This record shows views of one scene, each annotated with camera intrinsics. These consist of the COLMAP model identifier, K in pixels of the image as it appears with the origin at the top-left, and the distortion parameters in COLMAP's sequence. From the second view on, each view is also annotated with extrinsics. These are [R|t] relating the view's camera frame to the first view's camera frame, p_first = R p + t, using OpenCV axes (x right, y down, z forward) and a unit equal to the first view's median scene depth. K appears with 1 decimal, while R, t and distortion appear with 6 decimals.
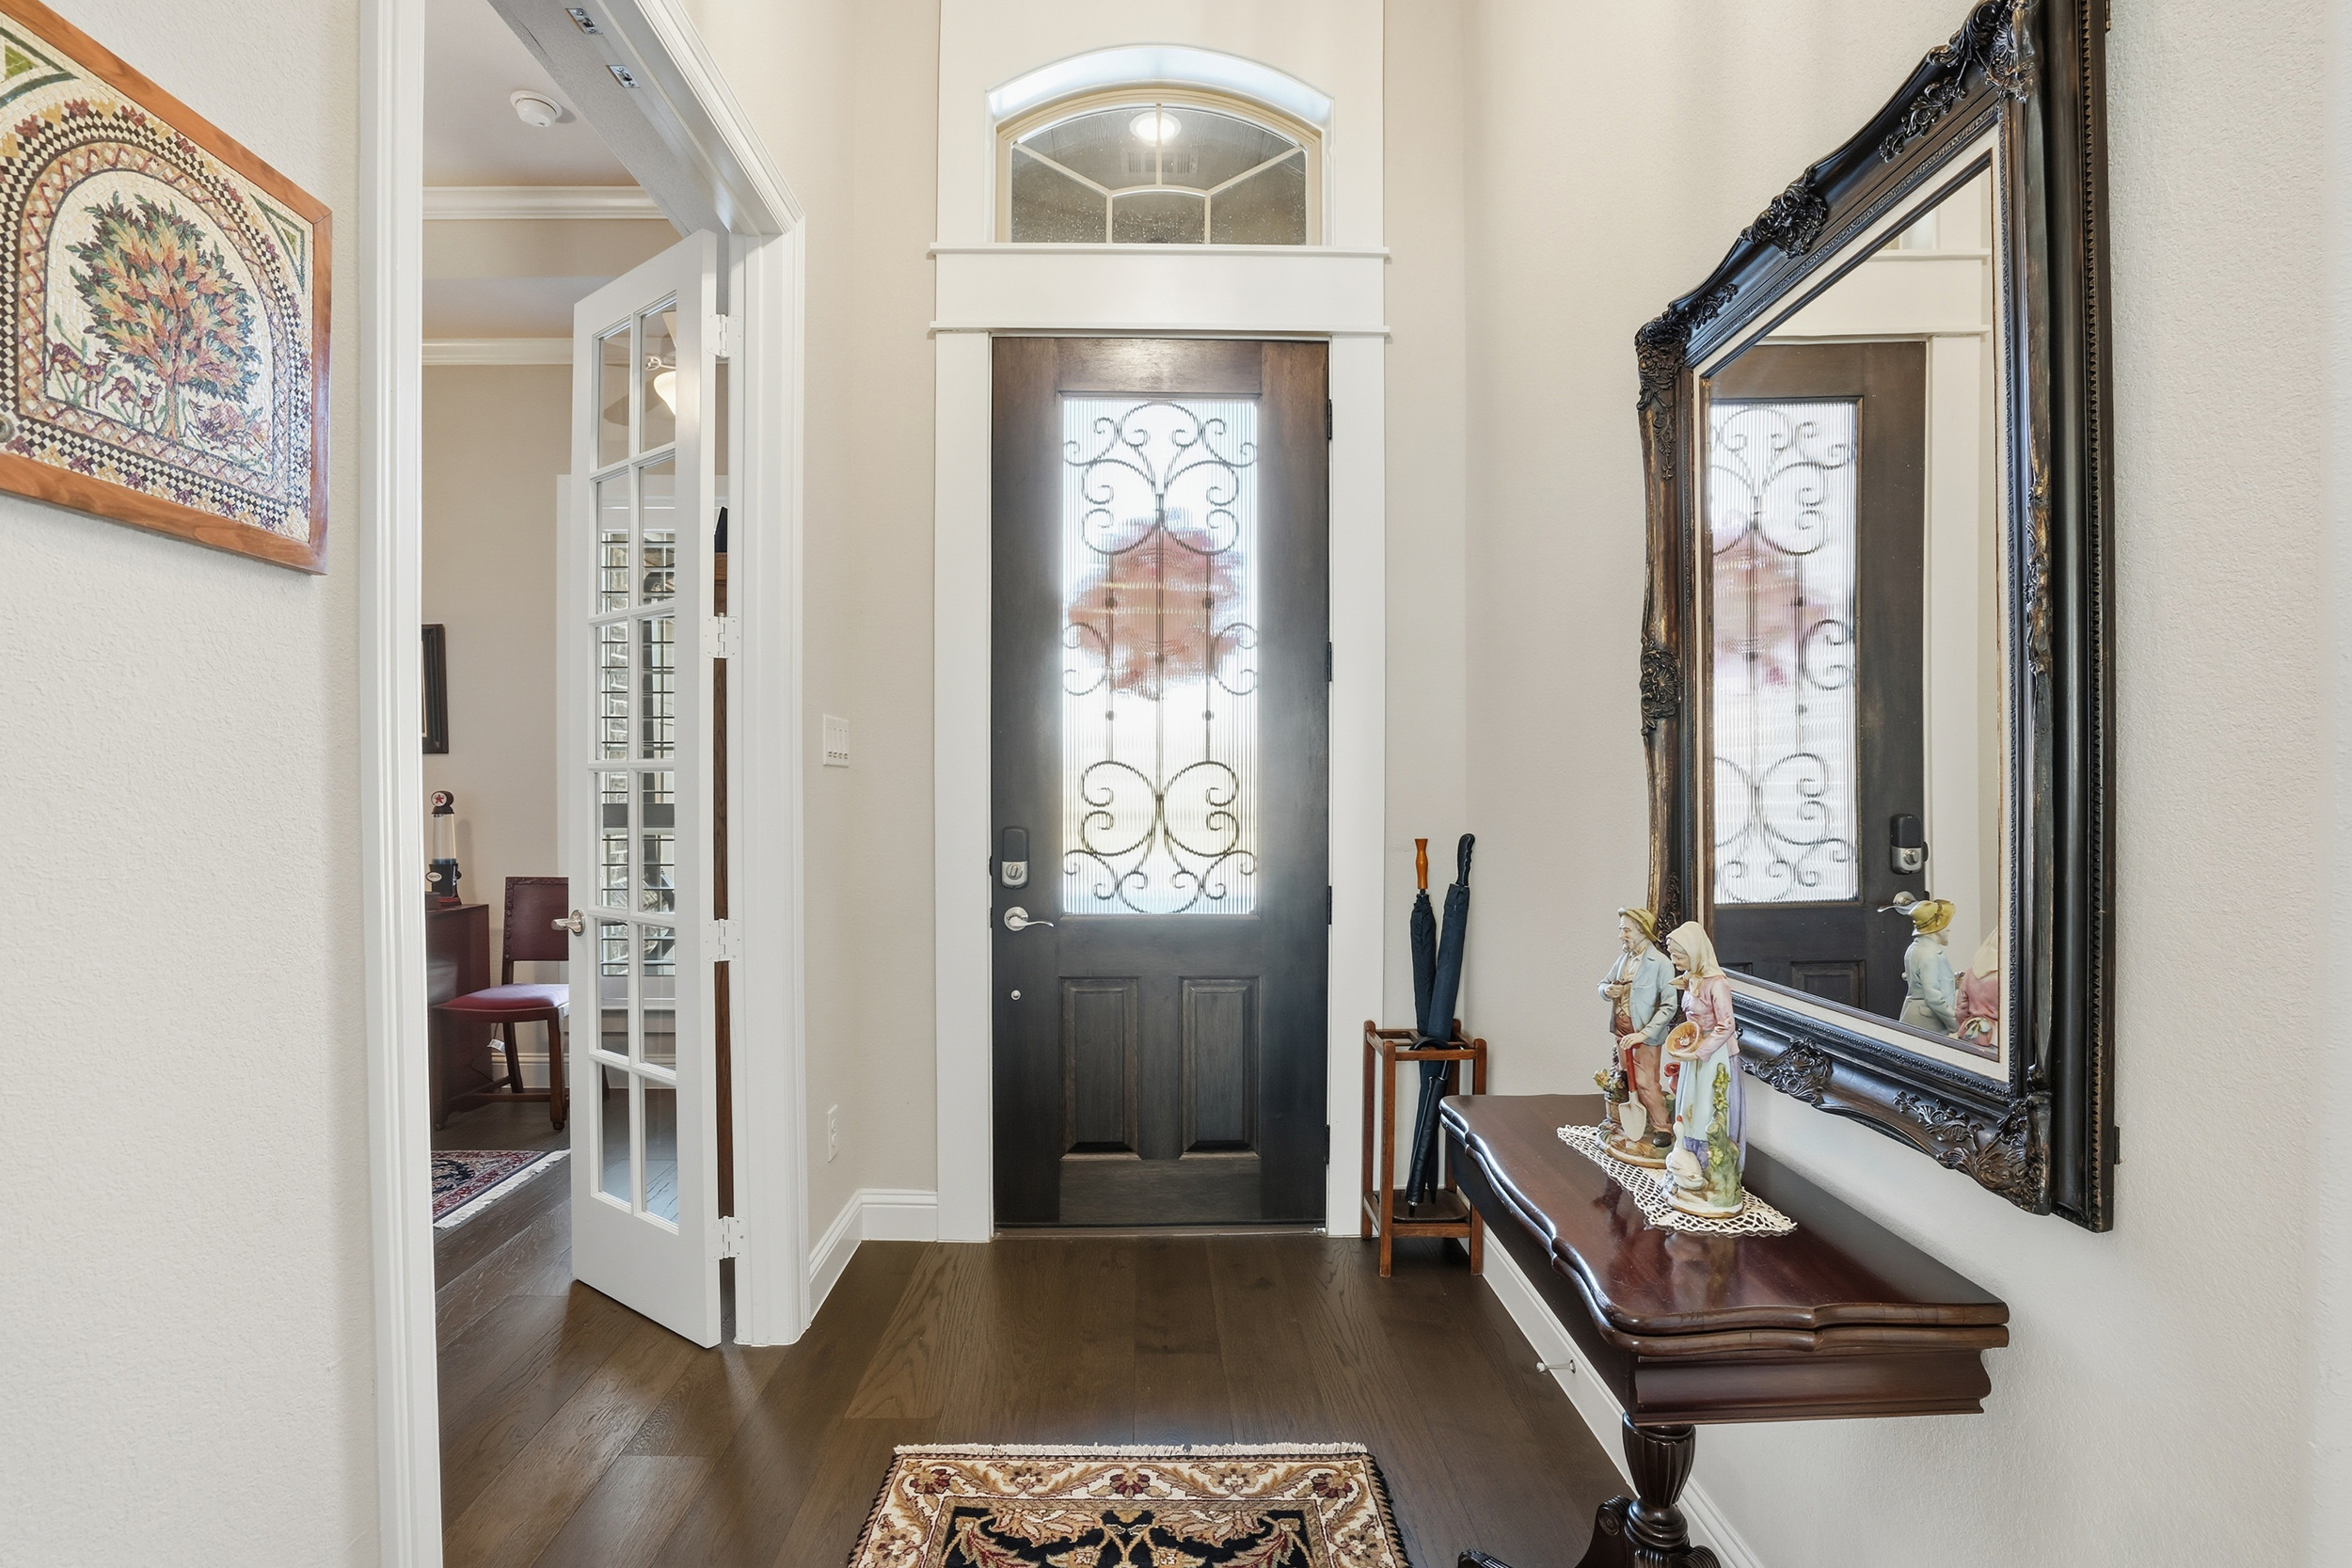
lens RADIAL K [[1099.2, 0, 1171.3], [0, 1099.2, 802.9], [0, 0, 1]] dist [-0.049996, 0.016123]
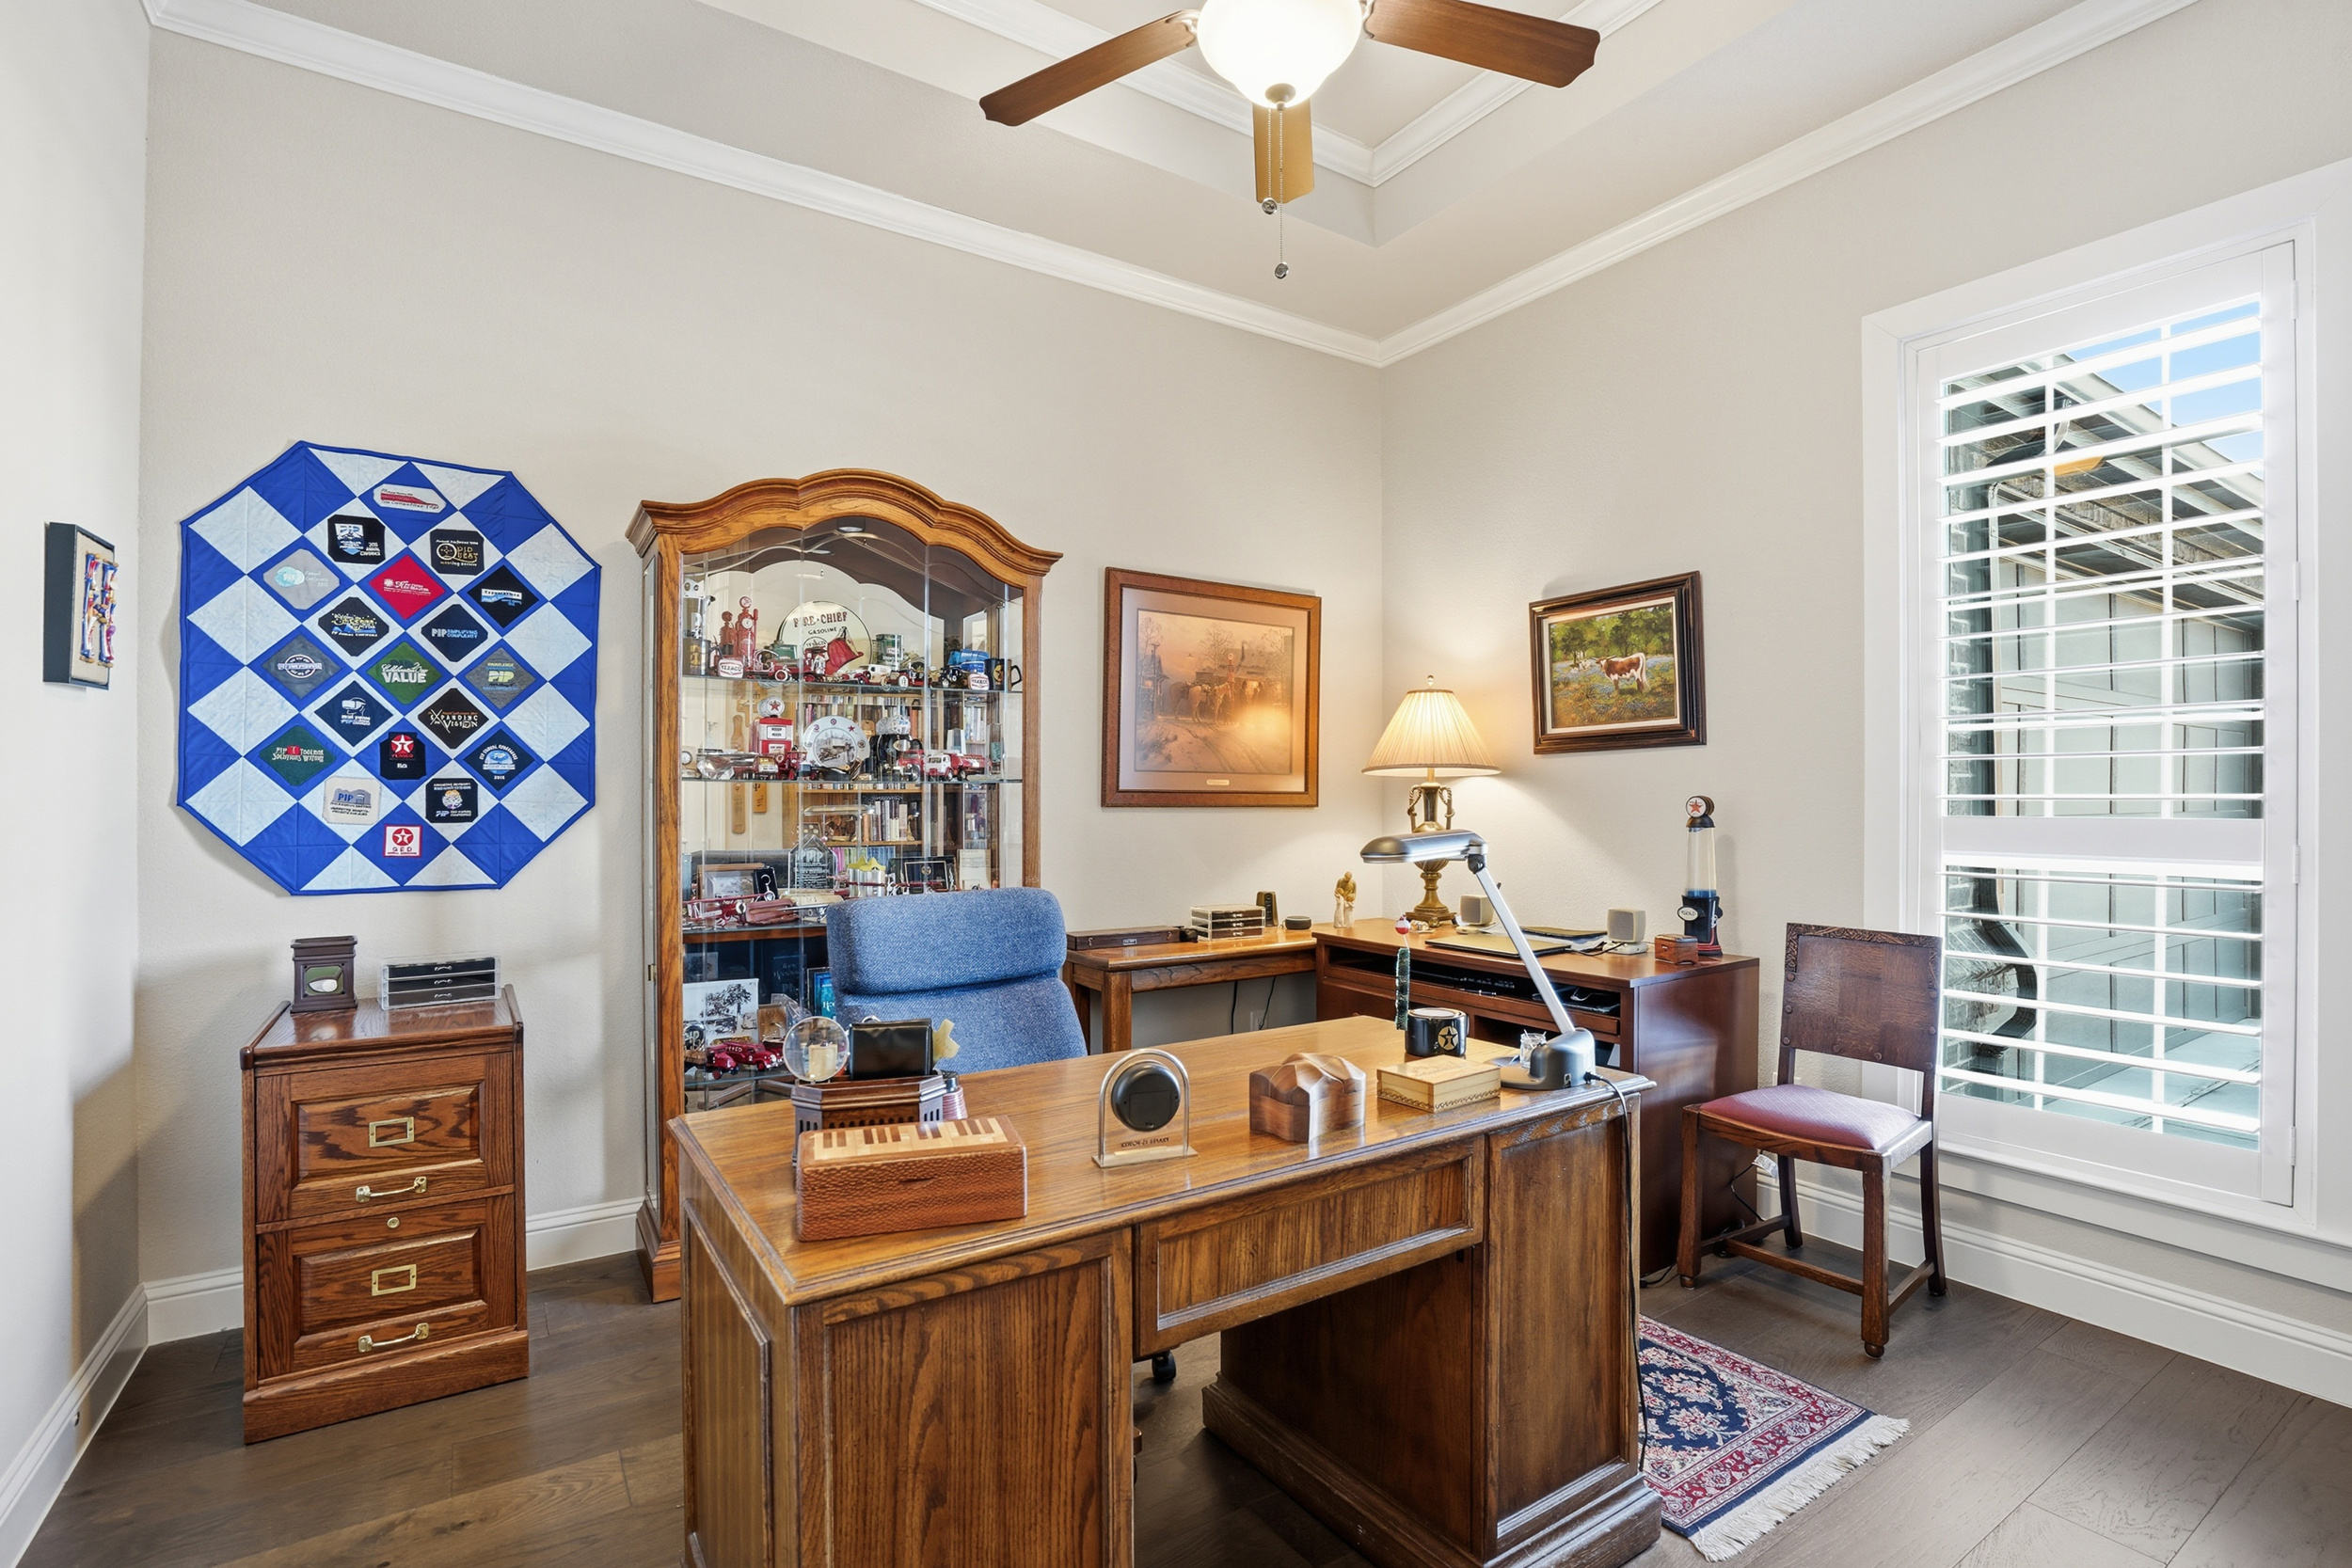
lens RADIAL K [[1099.2, 0, 1178.4], [0, 1099.2, 796.6], [0, 0, 1]] dist [-0.049996, 0.016123]
pose [[0.530584, 0.001911, -0.847630, -0.244409], [-0.015940, 0.999843, -0.007724, 0.000889], [0.847482, 0.017610, 0.530531, 0.318112]]
